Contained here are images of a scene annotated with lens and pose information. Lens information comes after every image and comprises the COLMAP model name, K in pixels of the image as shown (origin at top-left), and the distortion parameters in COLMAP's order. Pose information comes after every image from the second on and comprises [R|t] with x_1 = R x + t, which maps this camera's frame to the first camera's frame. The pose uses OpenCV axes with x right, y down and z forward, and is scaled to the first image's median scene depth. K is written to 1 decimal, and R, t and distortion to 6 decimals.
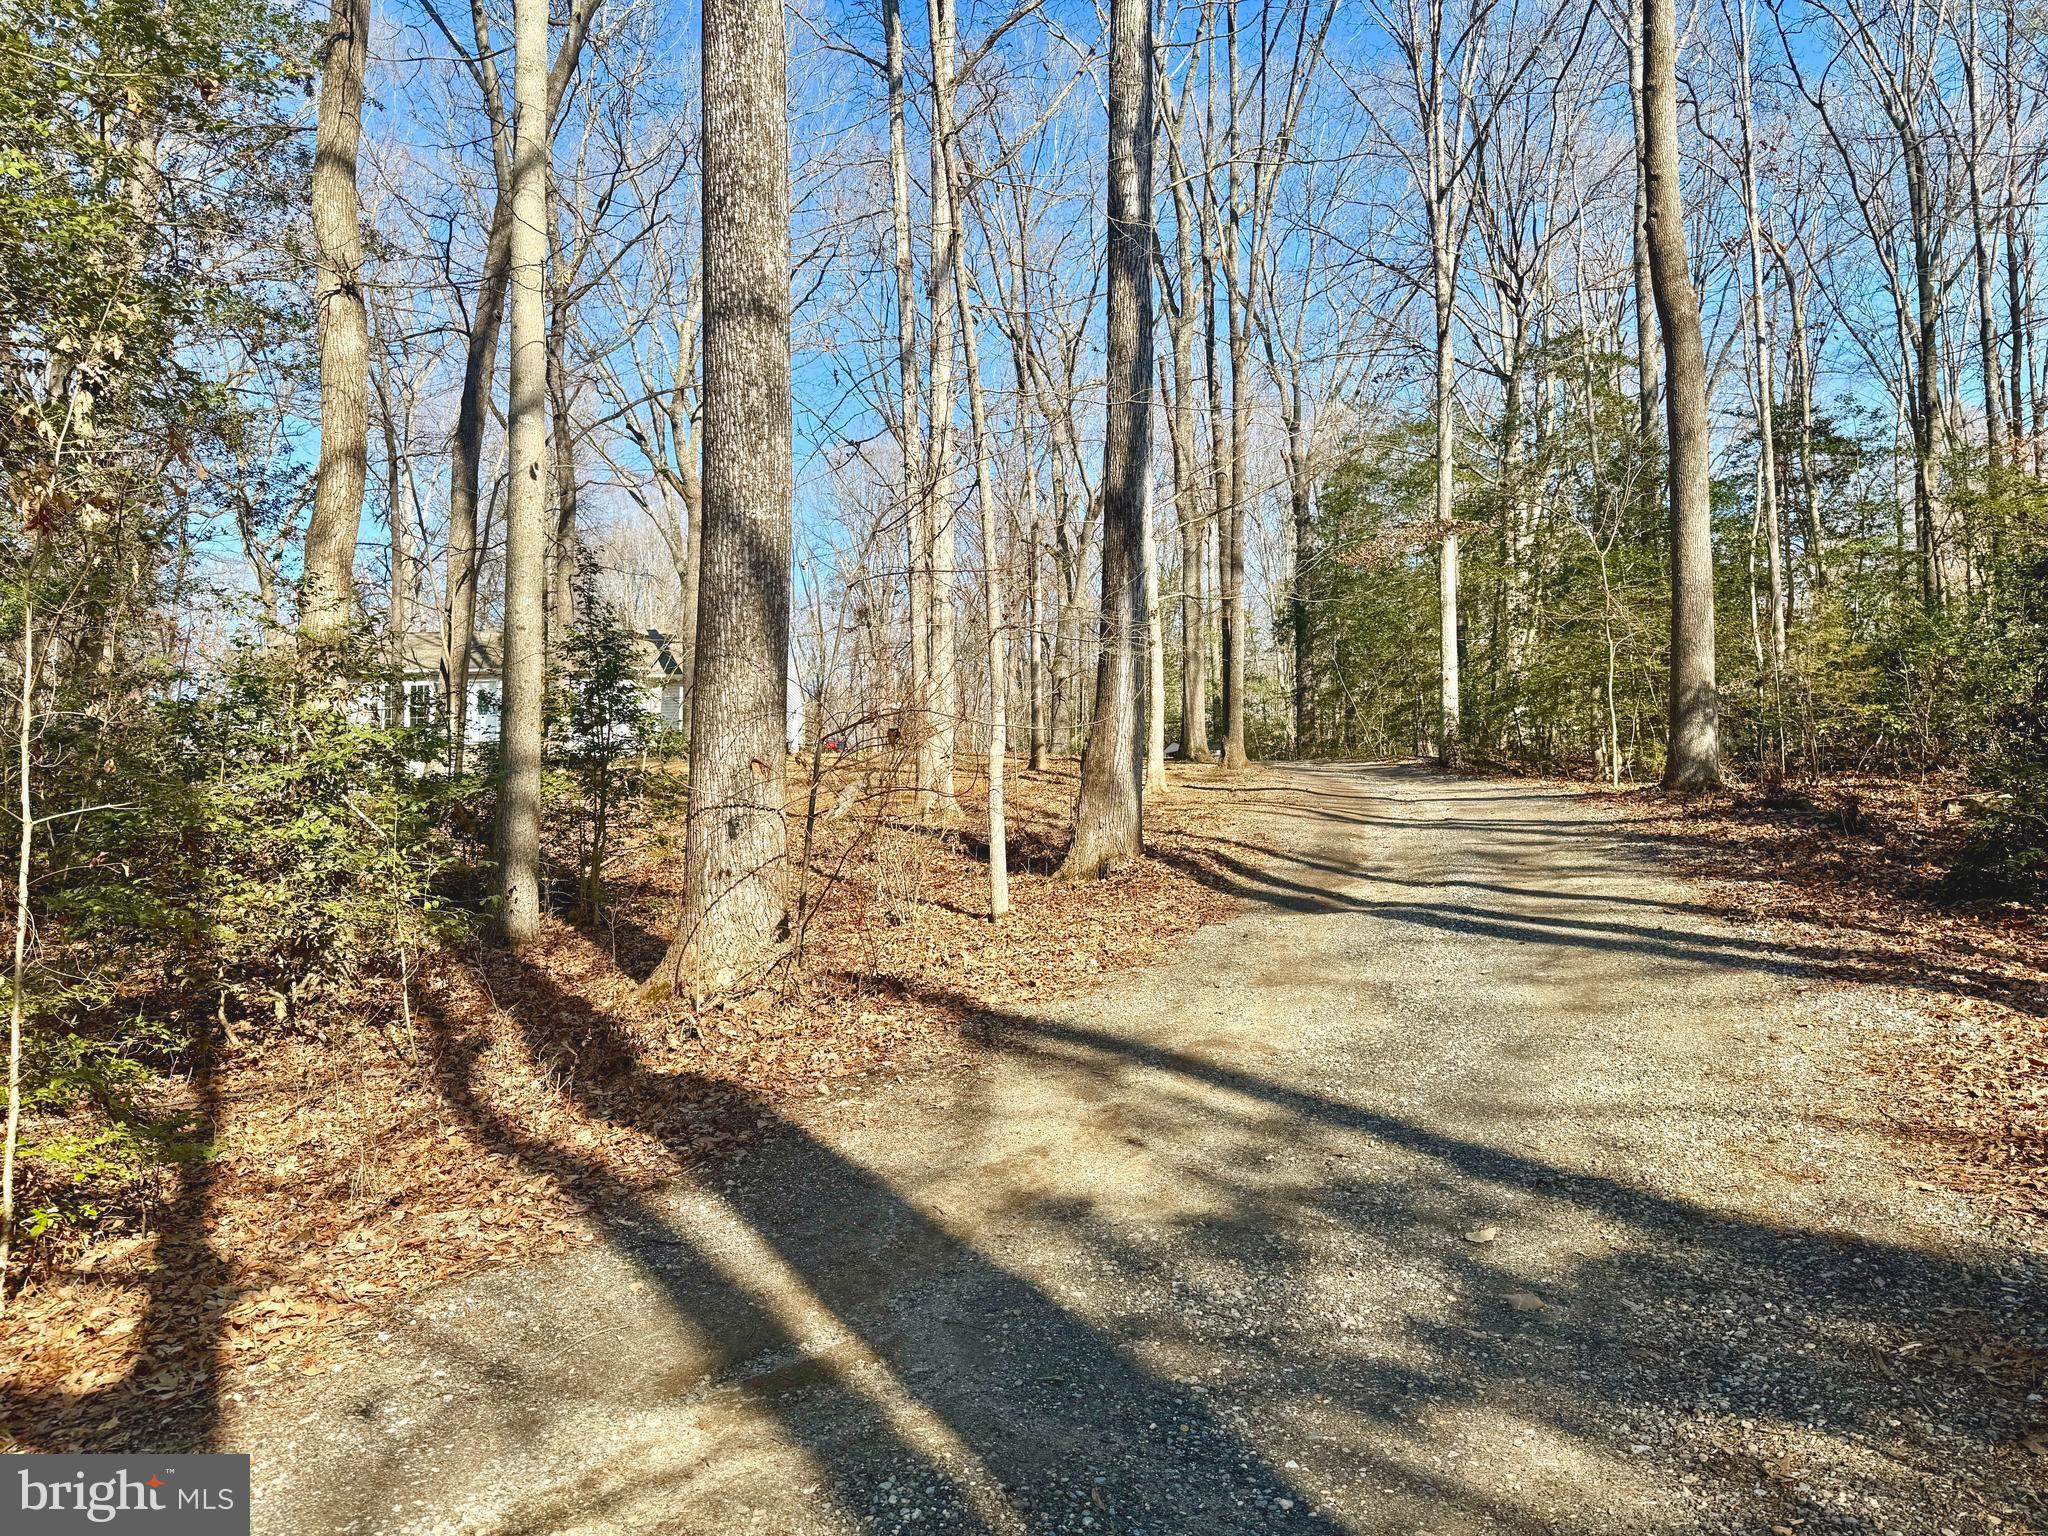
lens RADIAL K [[1440.4, 0, 1018.8], [0, 1440.4, 765.6], [0, 0, 1]] dist [0.088321, -0.116621]
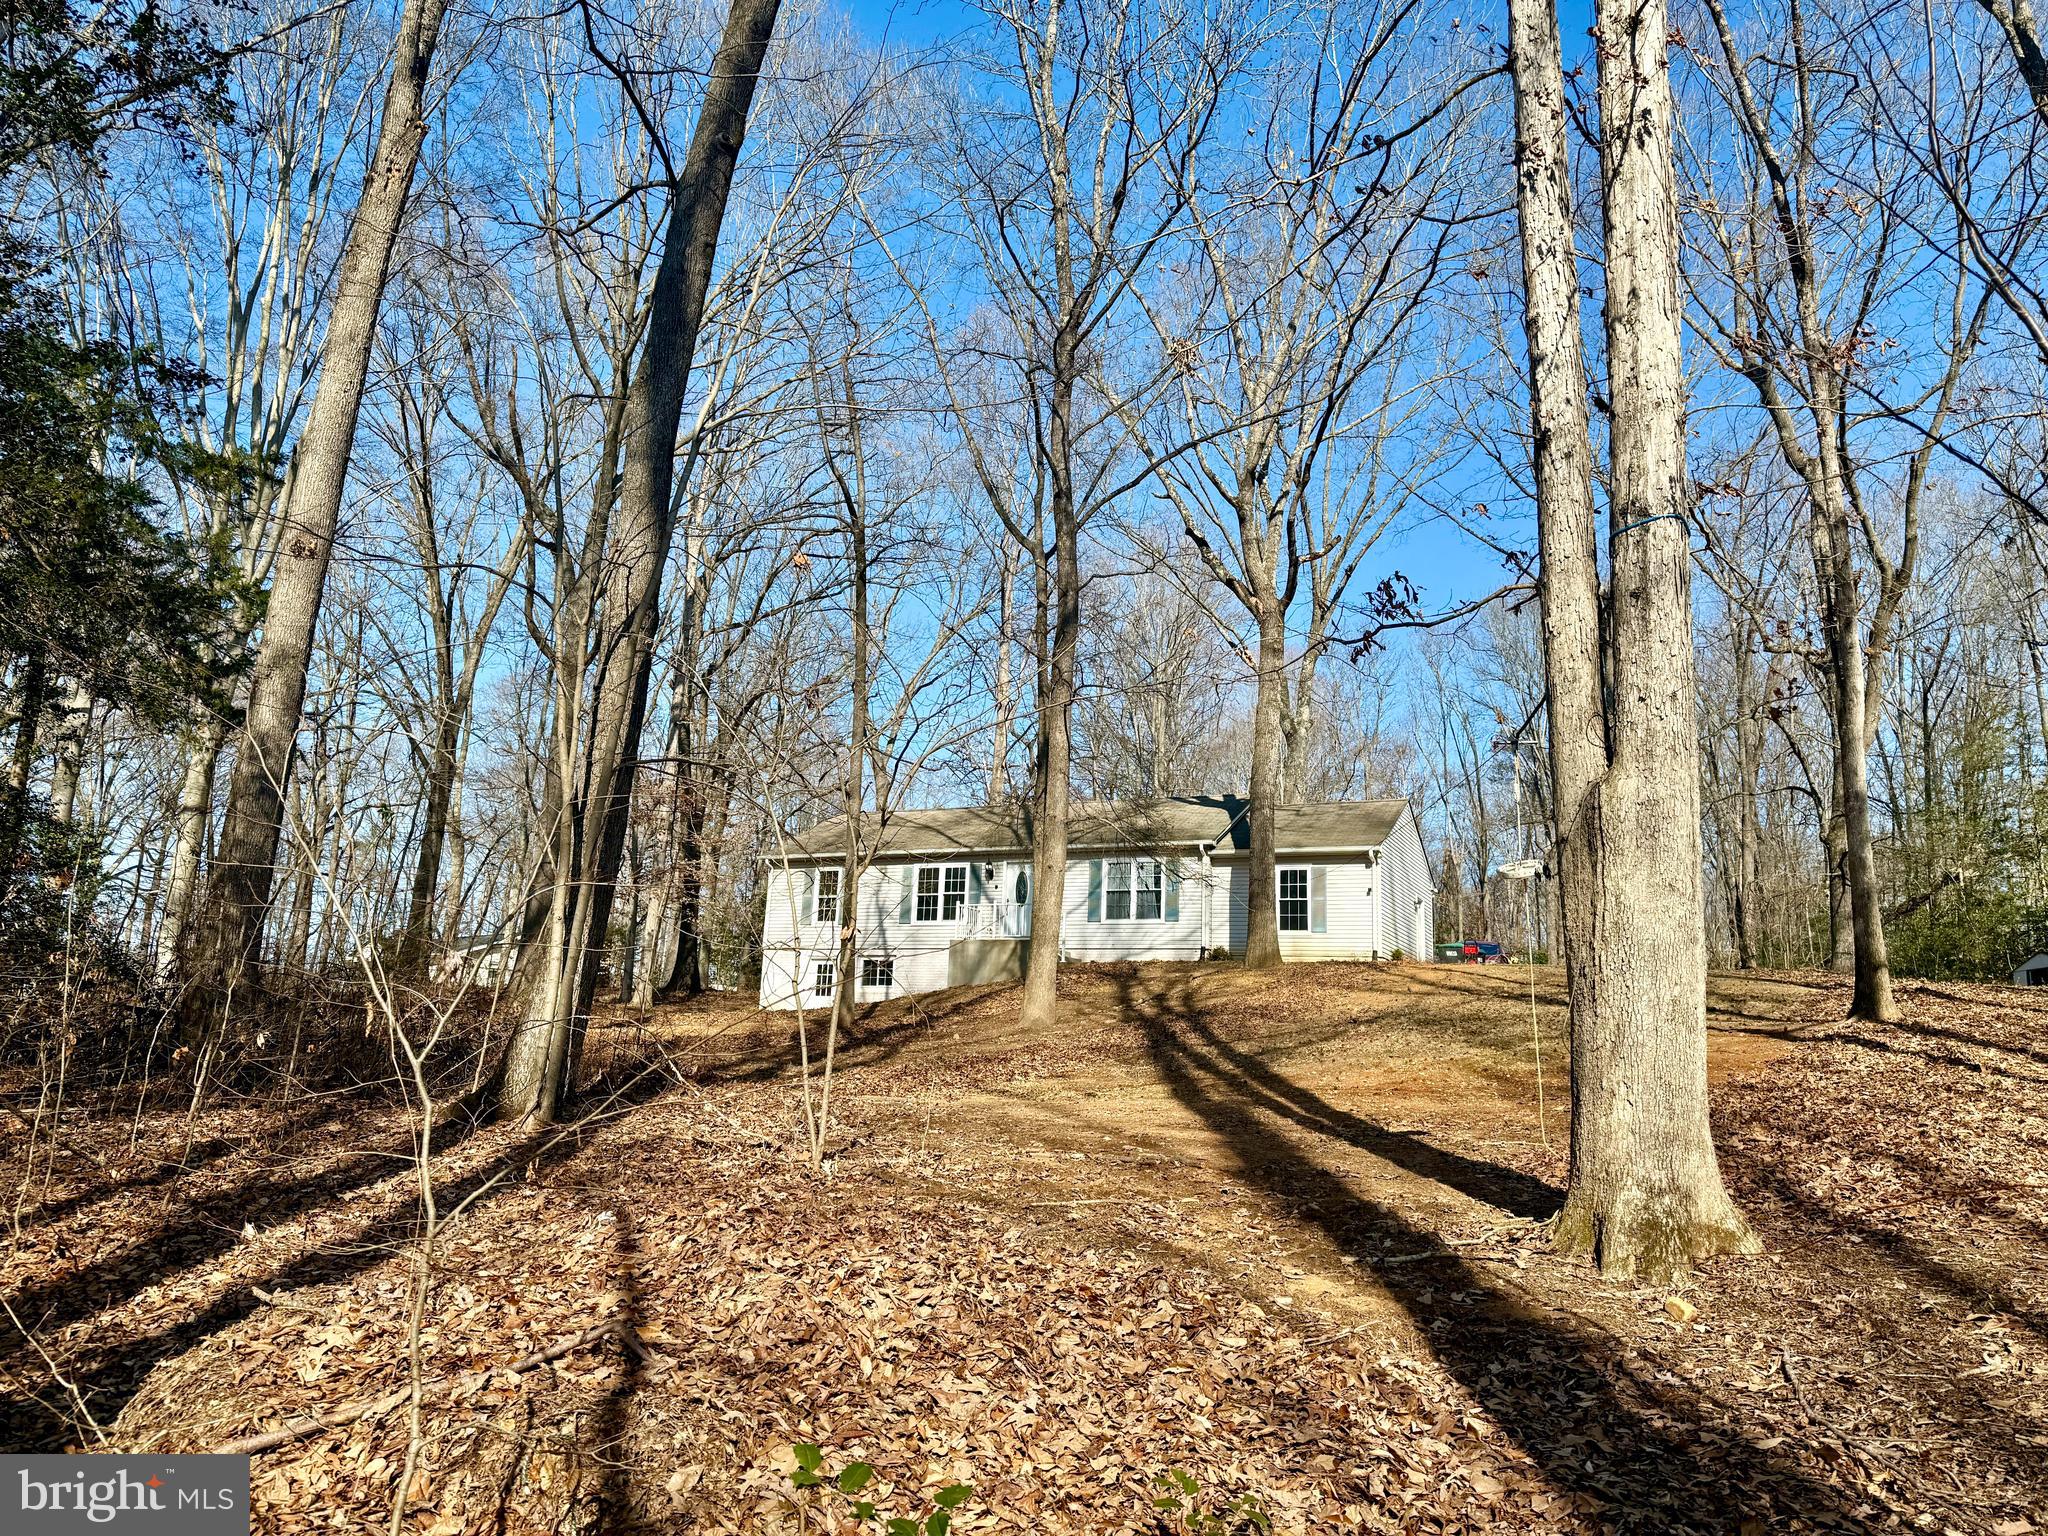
lens RADIAL K [[1440.4, 0, 1018.8], [0, 1440.4, 765.6], [0, 0, 1]] dist [0.088321, -0.116621]
pose [[0.897713, -0.041553, -0.438617, -0.031466], [-0.016997, 0.991535, -0.128721, -0.016127], [0.440253, 0.123009, 0.889408, 0.531724]]
